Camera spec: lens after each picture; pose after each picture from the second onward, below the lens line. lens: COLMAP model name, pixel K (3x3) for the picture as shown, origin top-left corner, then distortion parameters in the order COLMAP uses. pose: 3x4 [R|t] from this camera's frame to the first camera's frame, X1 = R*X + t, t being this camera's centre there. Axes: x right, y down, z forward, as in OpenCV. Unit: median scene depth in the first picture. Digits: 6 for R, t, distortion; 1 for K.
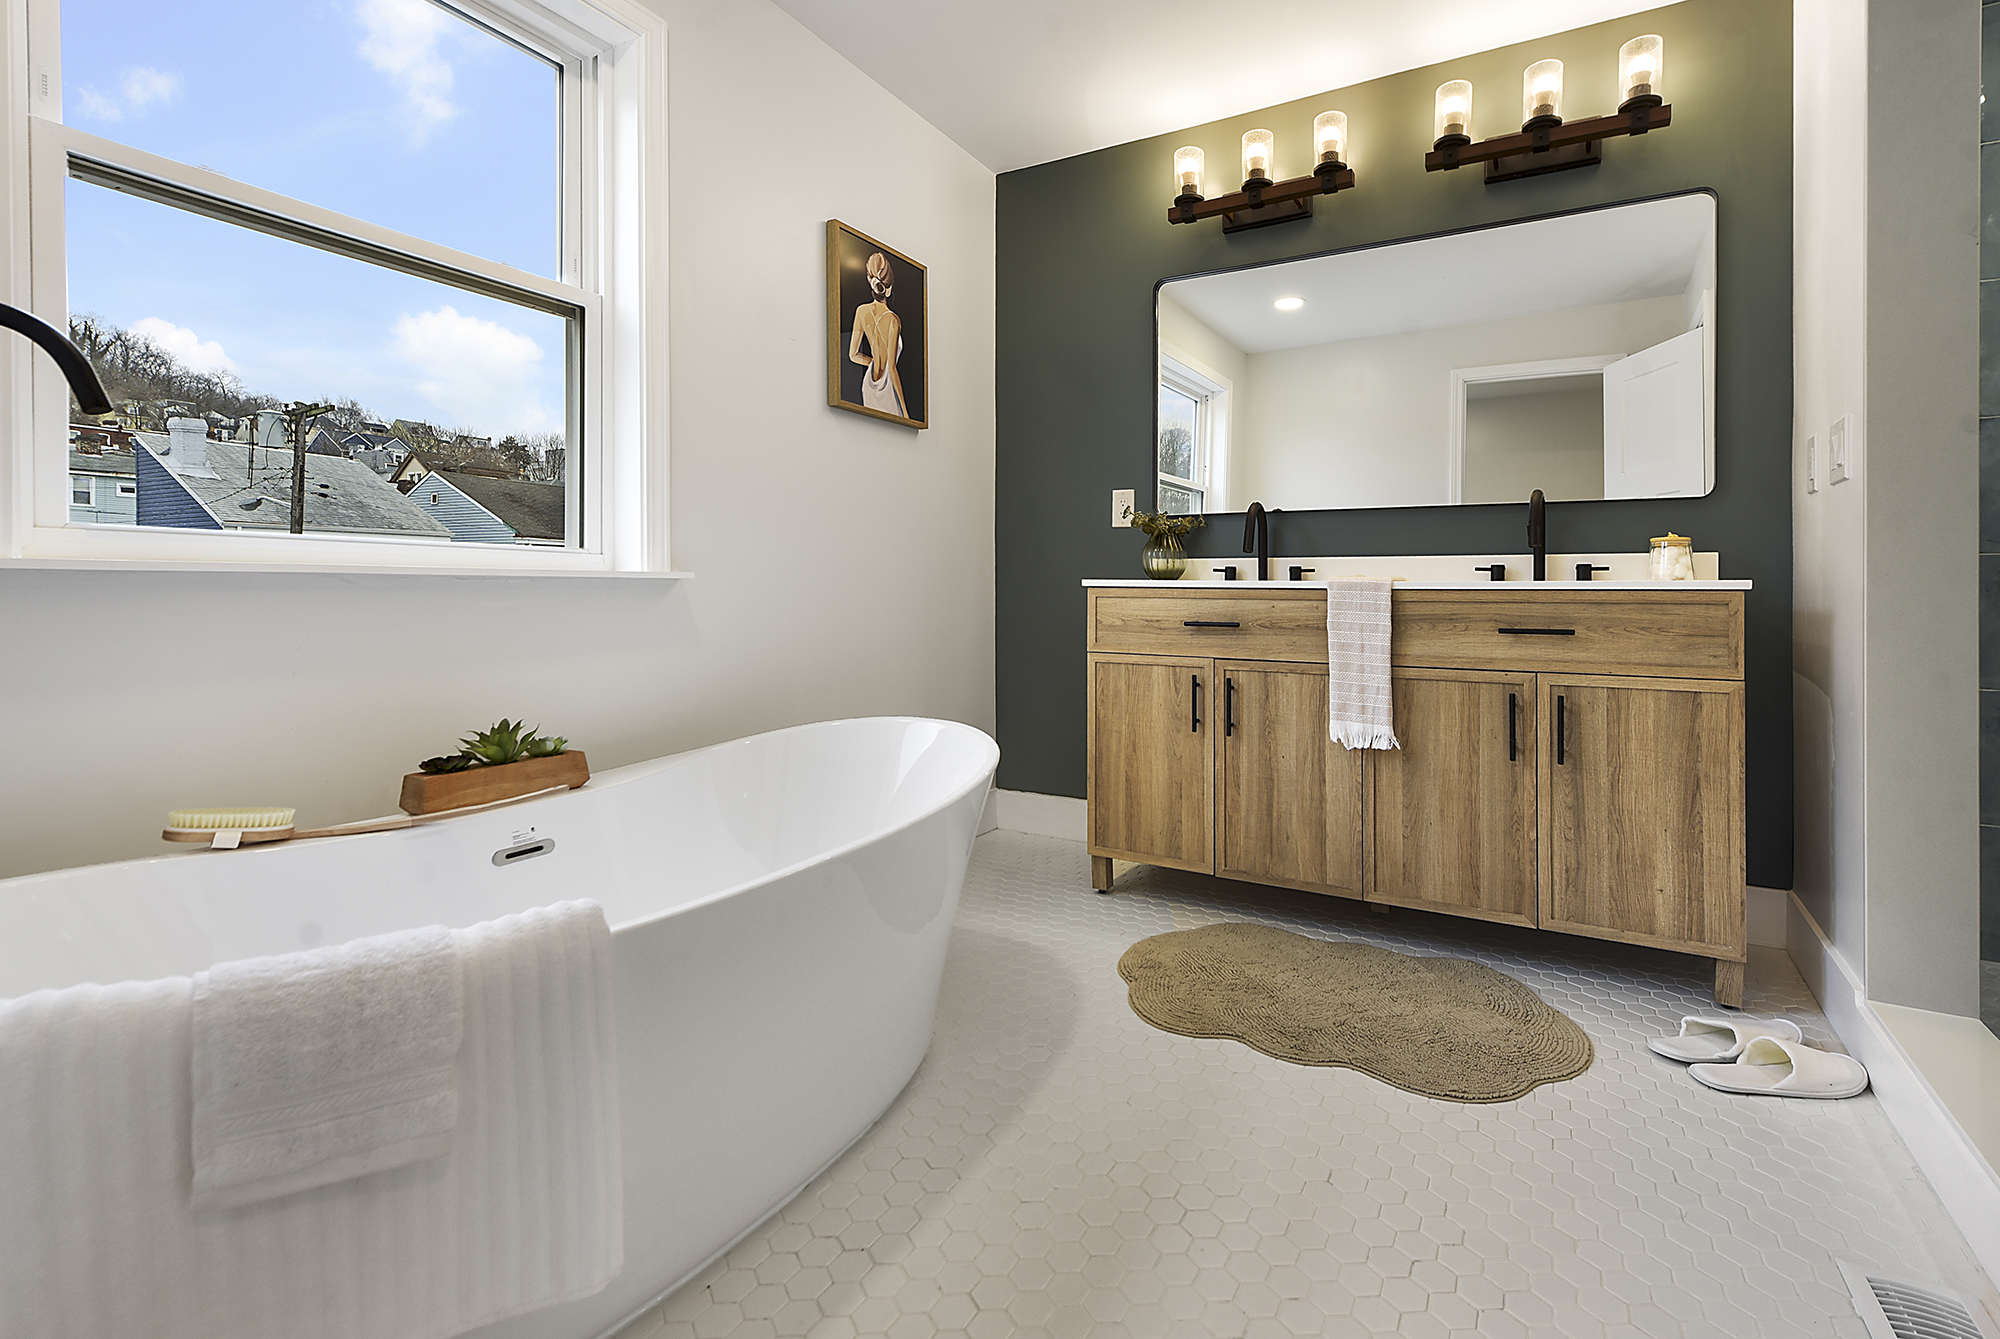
lens RADIAL K [[900.4, 0, 1101.5], [0, 900.4, 588.2], [0, 0, 1]] dist [0.011708, -0.002729]
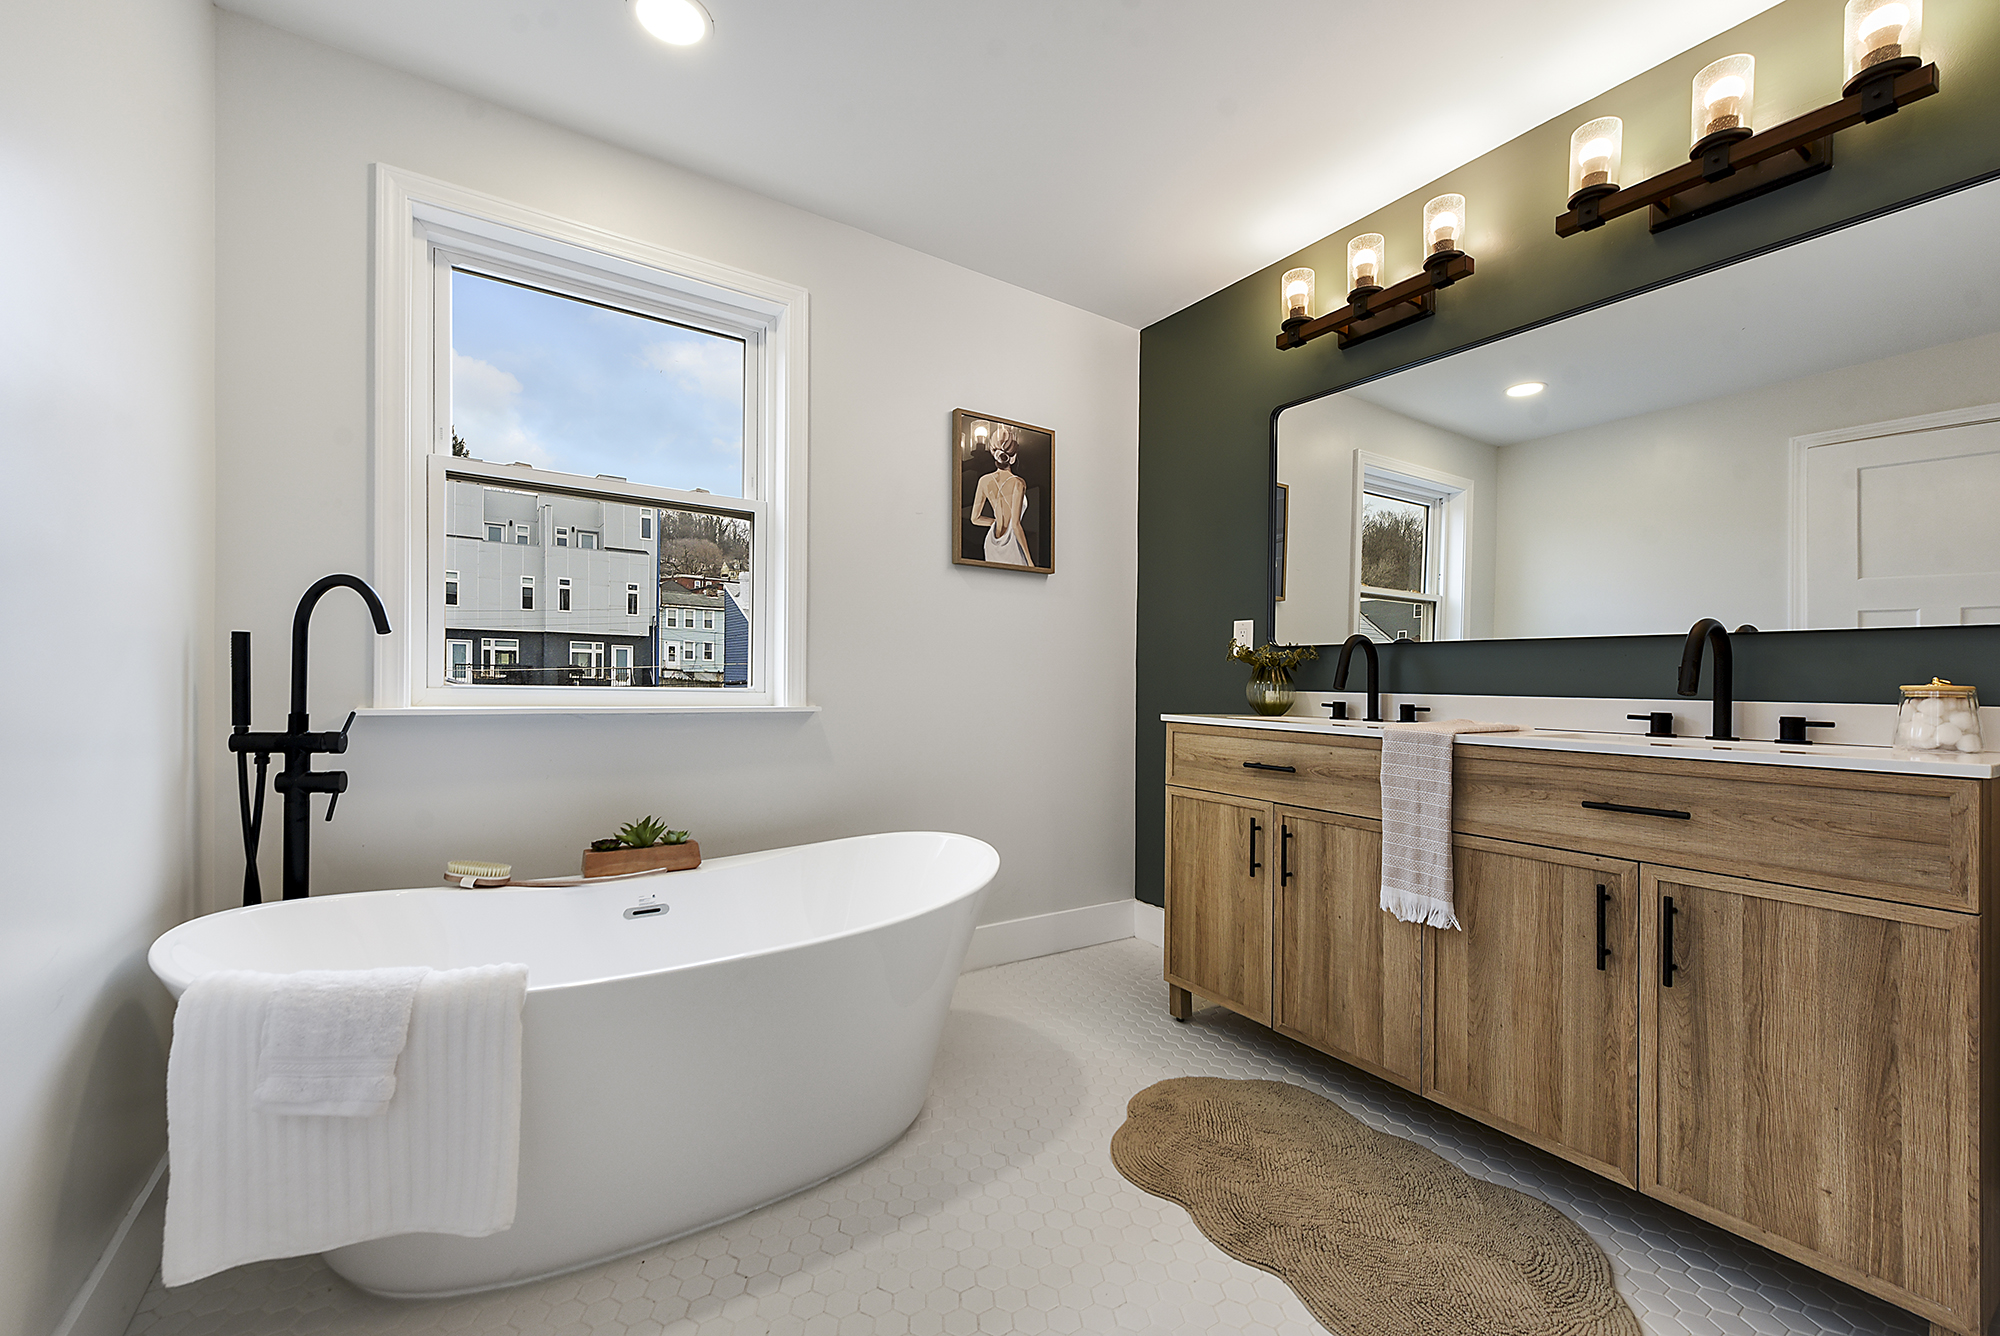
lens RADIAL K [[816.8, 0, 986.5], [0, 816.8, 679.6], [0, 0, 1]] dist [0.010782, -0.003077]
pose [[0.867772, 0.006697, -0.496917, 0.313306], [-0.010351, 0.999936, -0.004600, -0.049913], [0.496854, 0.009136, 0.867786, 0.092826]]
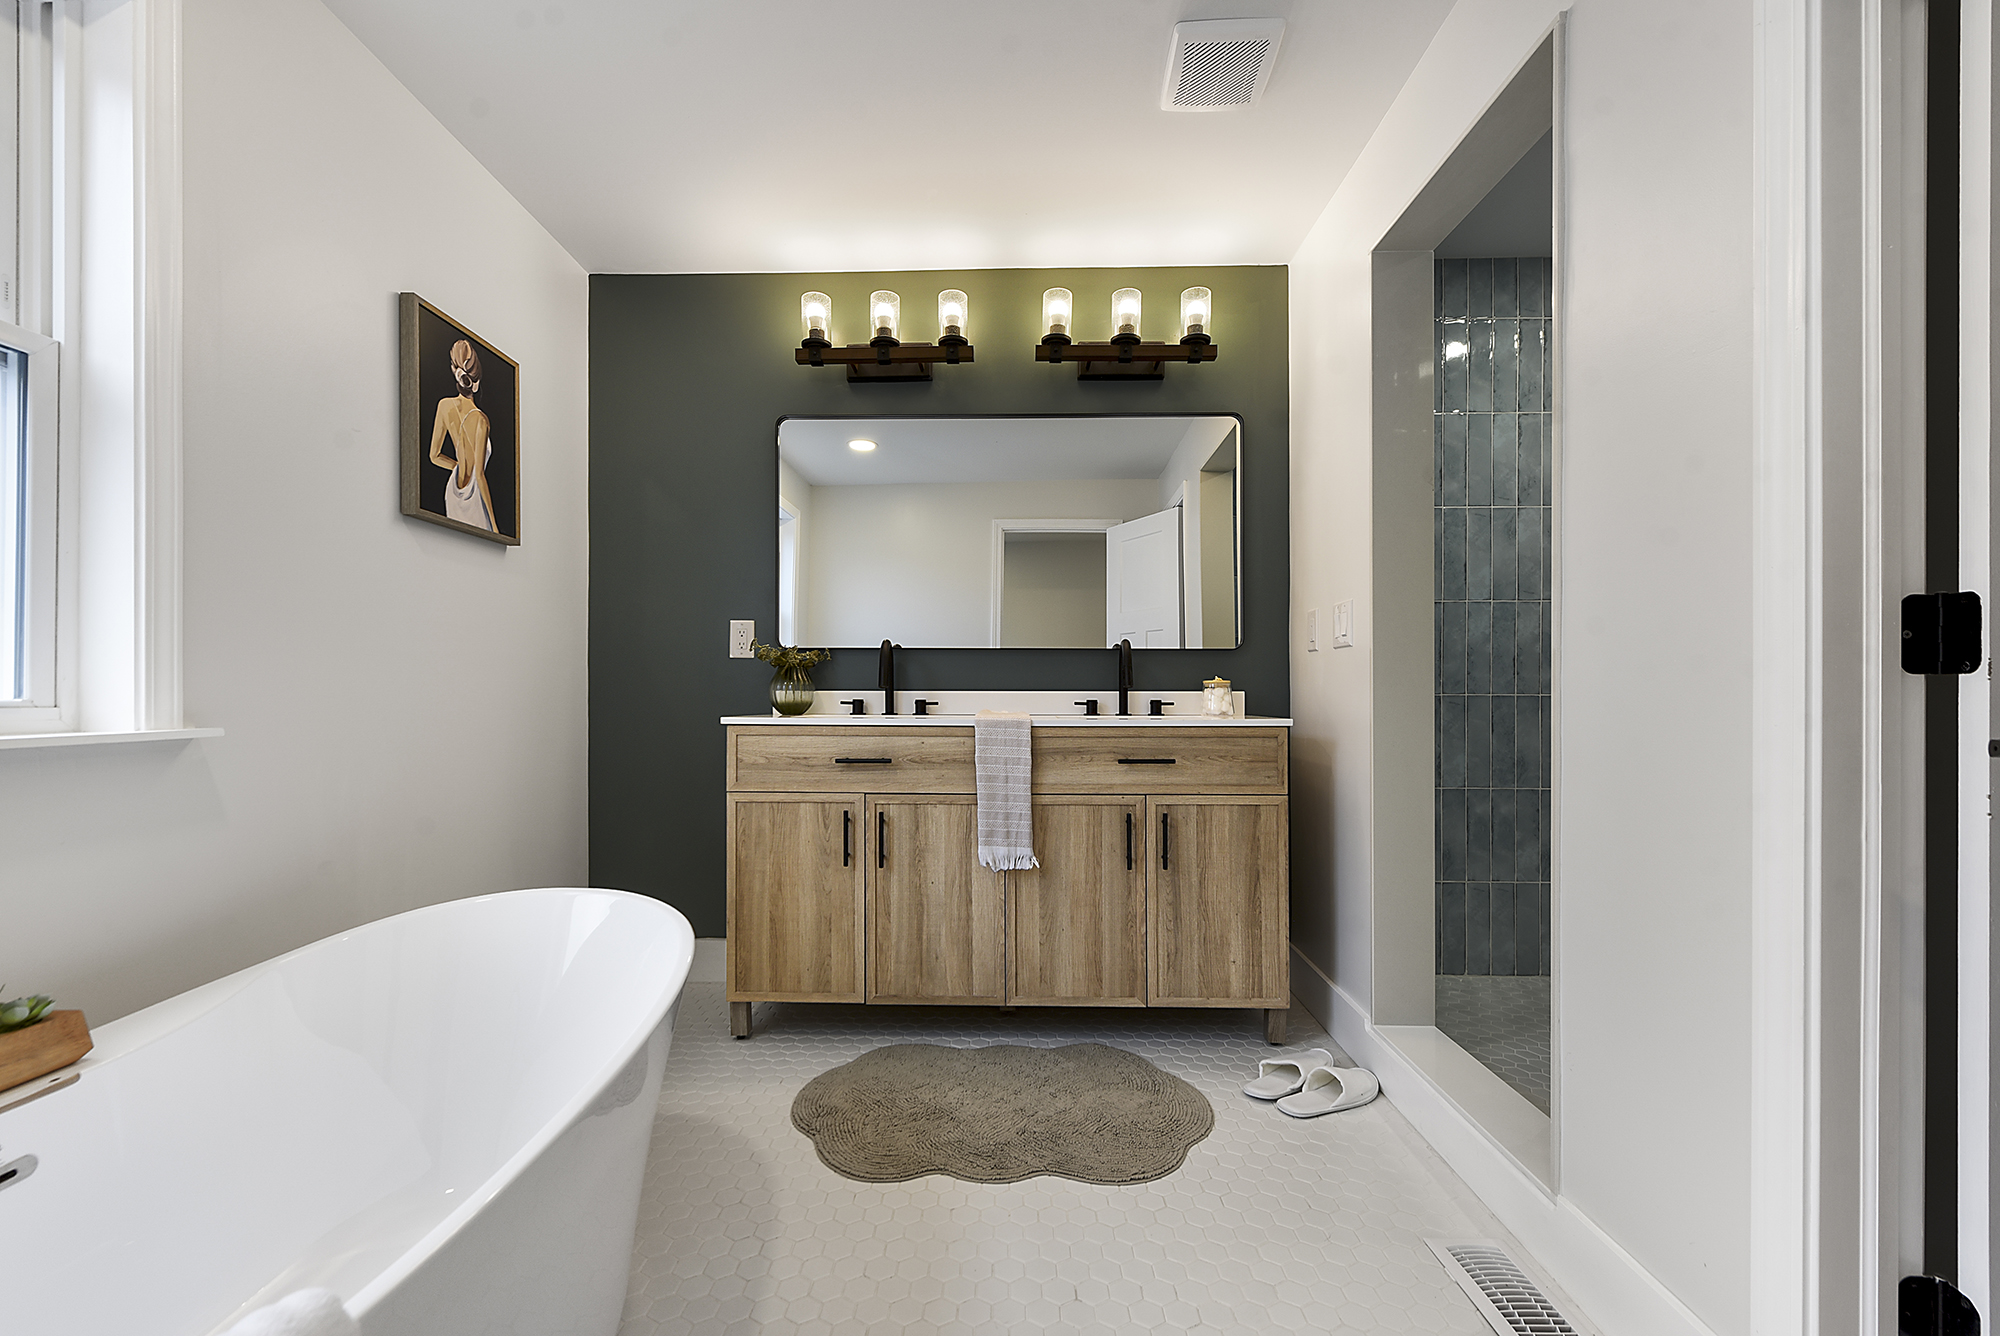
lens RADIAL K [[816.8, 0, 1000.5], [0, 816.8, 681.9], [0, 0, 1]] dist [0.010782, -0.003077]
pose [[0.898228, 0.000511, 0.439529, -0.158452], [0.003735, 0.999954, -0.008796, -0.044481], [-0.439513, 0.009543, 0.898186, 0.090887]]
